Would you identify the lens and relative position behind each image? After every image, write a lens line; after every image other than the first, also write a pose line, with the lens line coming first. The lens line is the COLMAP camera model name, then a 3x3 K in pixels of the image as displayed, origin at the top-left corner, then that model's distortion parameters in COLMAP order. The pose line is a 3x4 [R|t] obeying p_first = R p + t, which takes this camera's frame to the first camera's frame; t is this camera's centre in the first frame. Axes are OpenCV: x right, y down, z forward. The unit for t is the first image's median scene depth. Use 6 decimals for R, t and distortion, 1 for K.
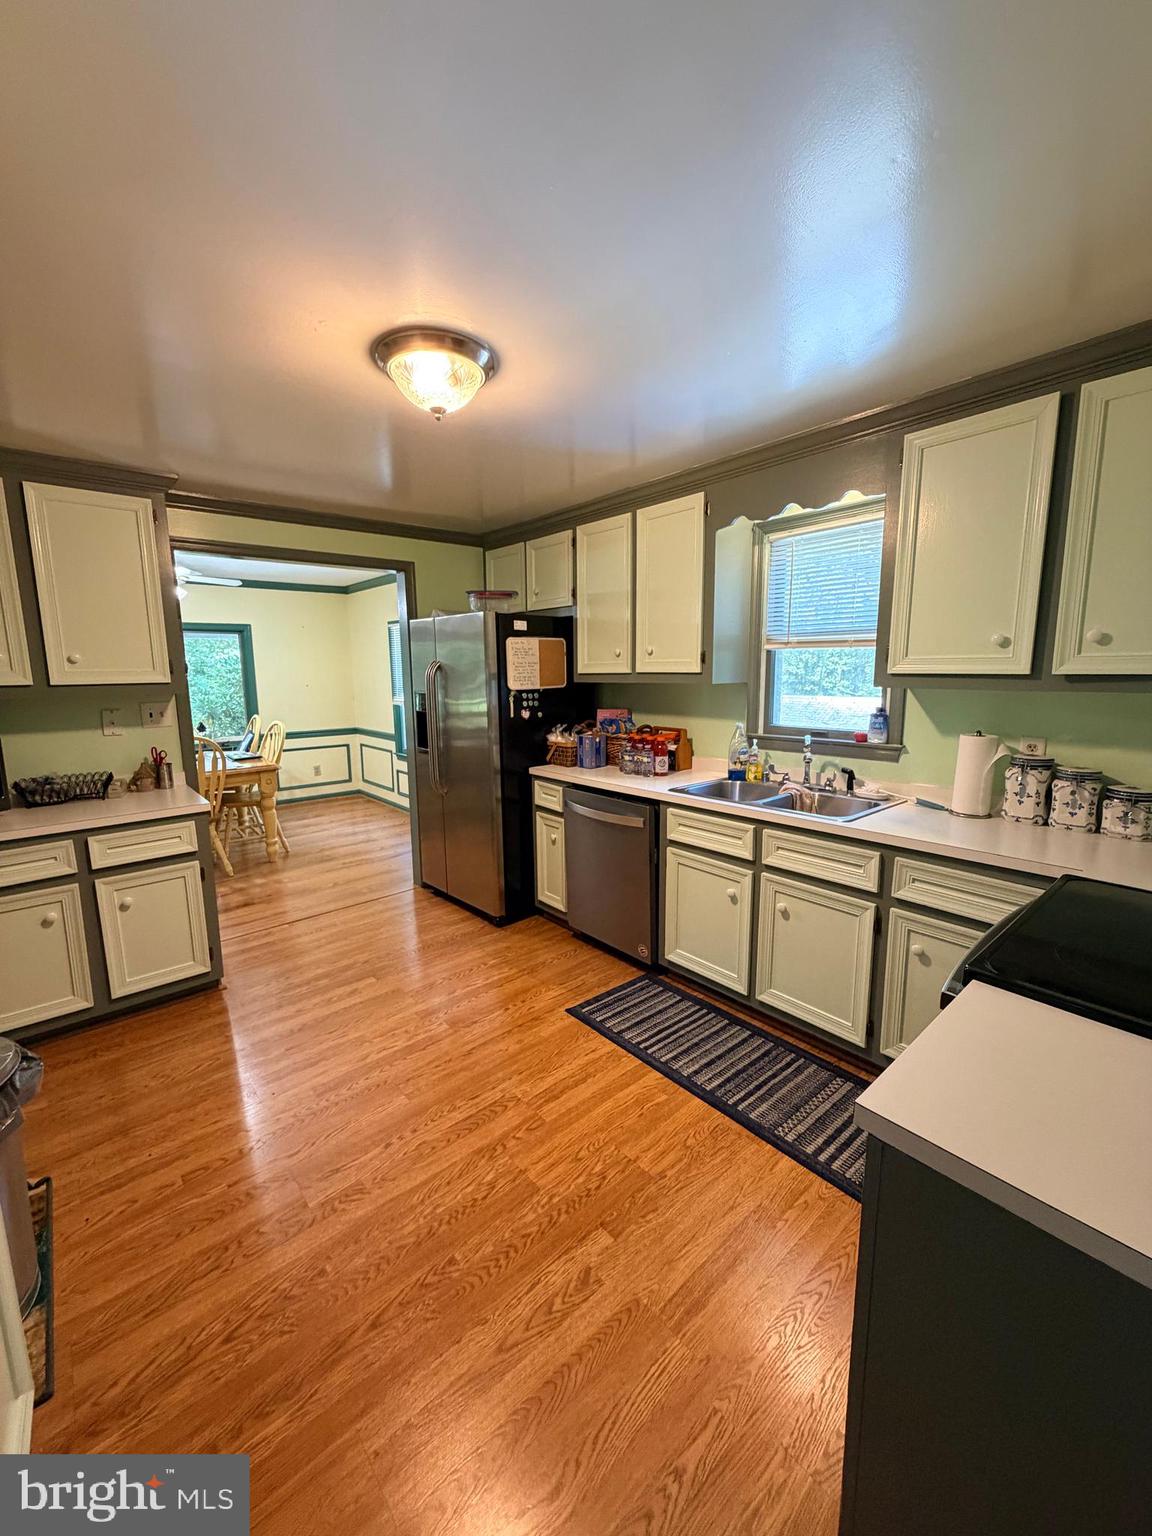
lens RADIAL K [[629.2, 0, 578.9], [0, 629.2, 767.6], [0, 0, 1]] dist [0.001718, 0.000546]
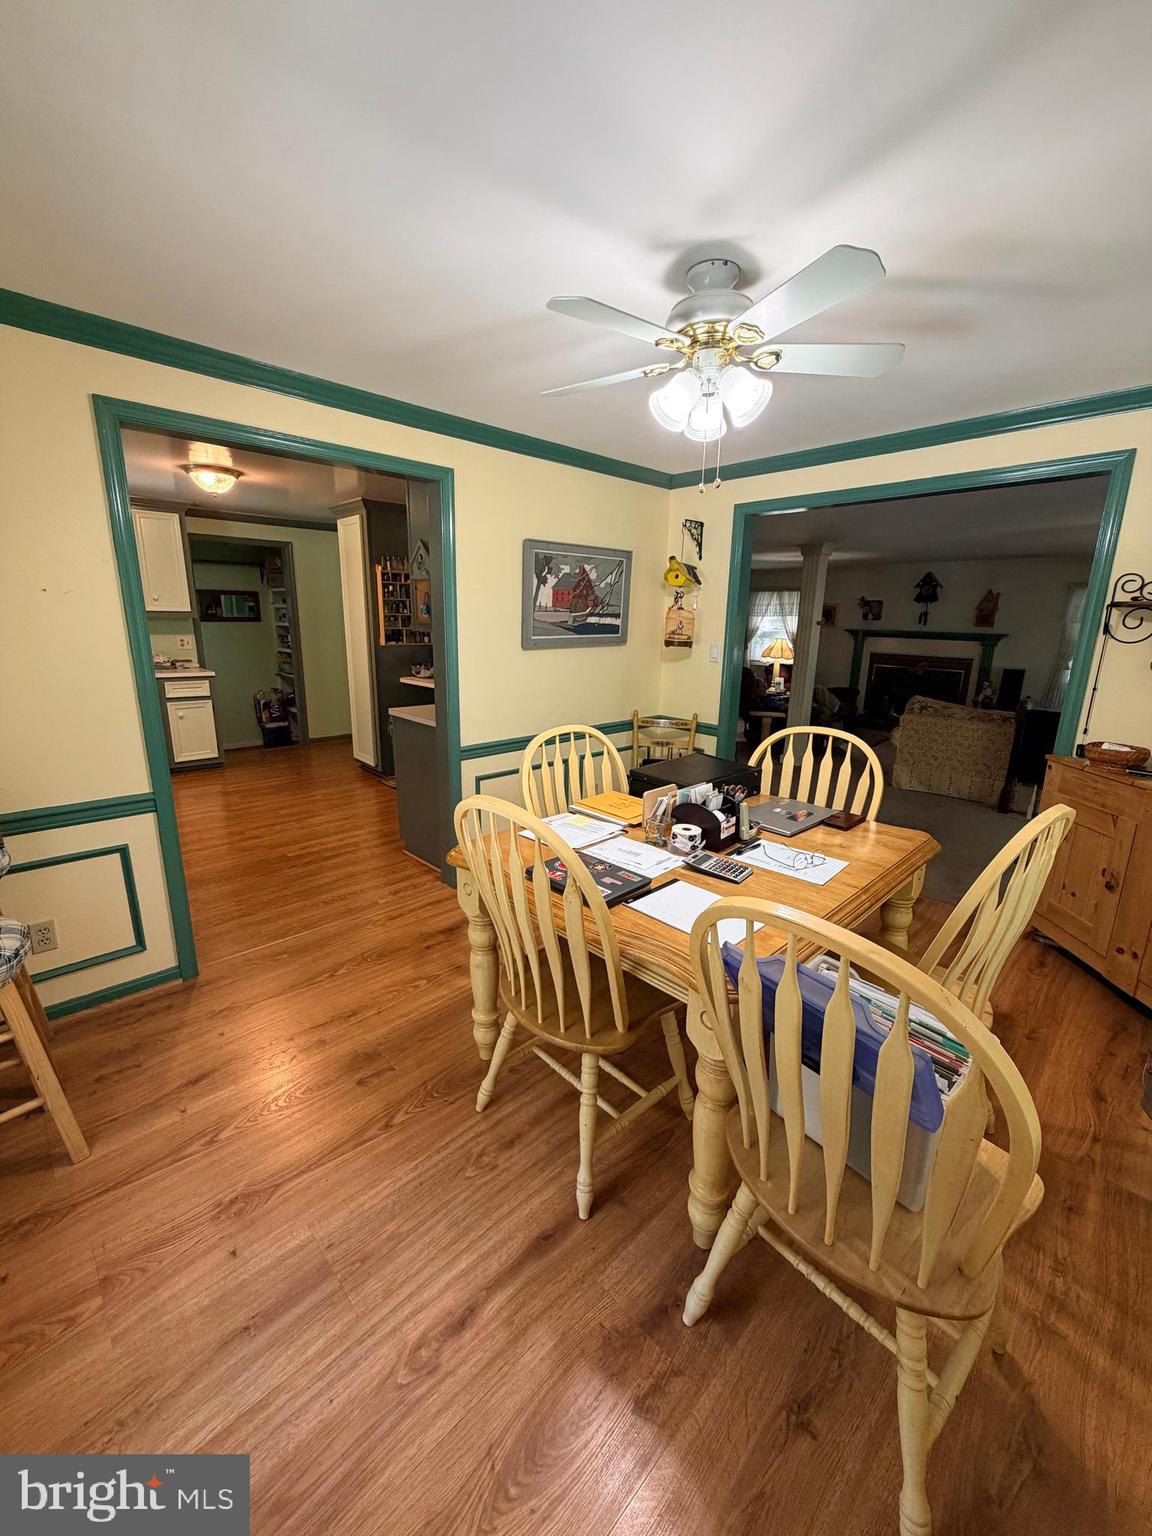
lens RADIAL K [[629.2, 0, 580.7], [0, 629.2, 768.9], [0, 0, 1]] dist [0.001718, 0.000546]
pose [[-0.998267, 0.006924, -0.058439, -1.133516], [-0.016646, 0.919268, 0.393280, -0.457951], [0.056445, 0.393571, -0.917560, 2.865613]]
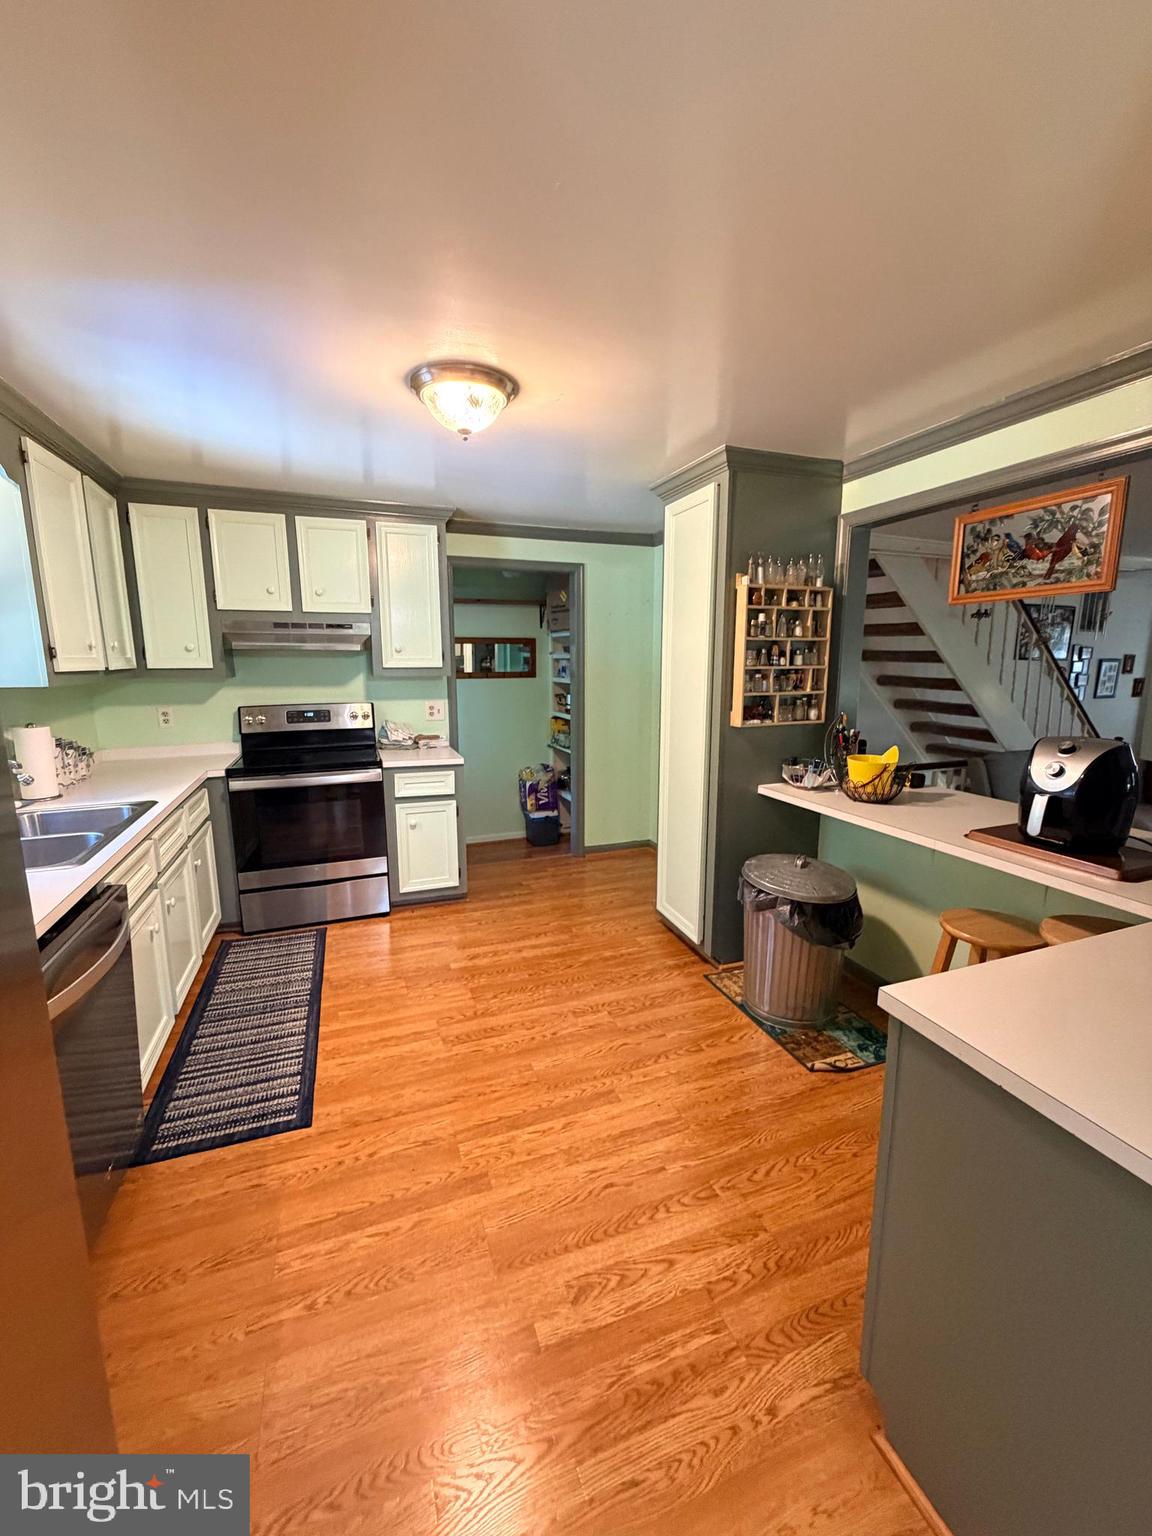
lens RADIAL K [[629.2, 0, 577.7], [0, 629.2, 760.7], [0, 0, 1]] dist [0.001718, 0.000546]
pose [[-0.942184, -0.042285, 0.332417, -0.653340], [0.064897, 0.950200, 0.304809, -0.275748], [-0.328751, 0.308759, -0.892519, 1.701698]]
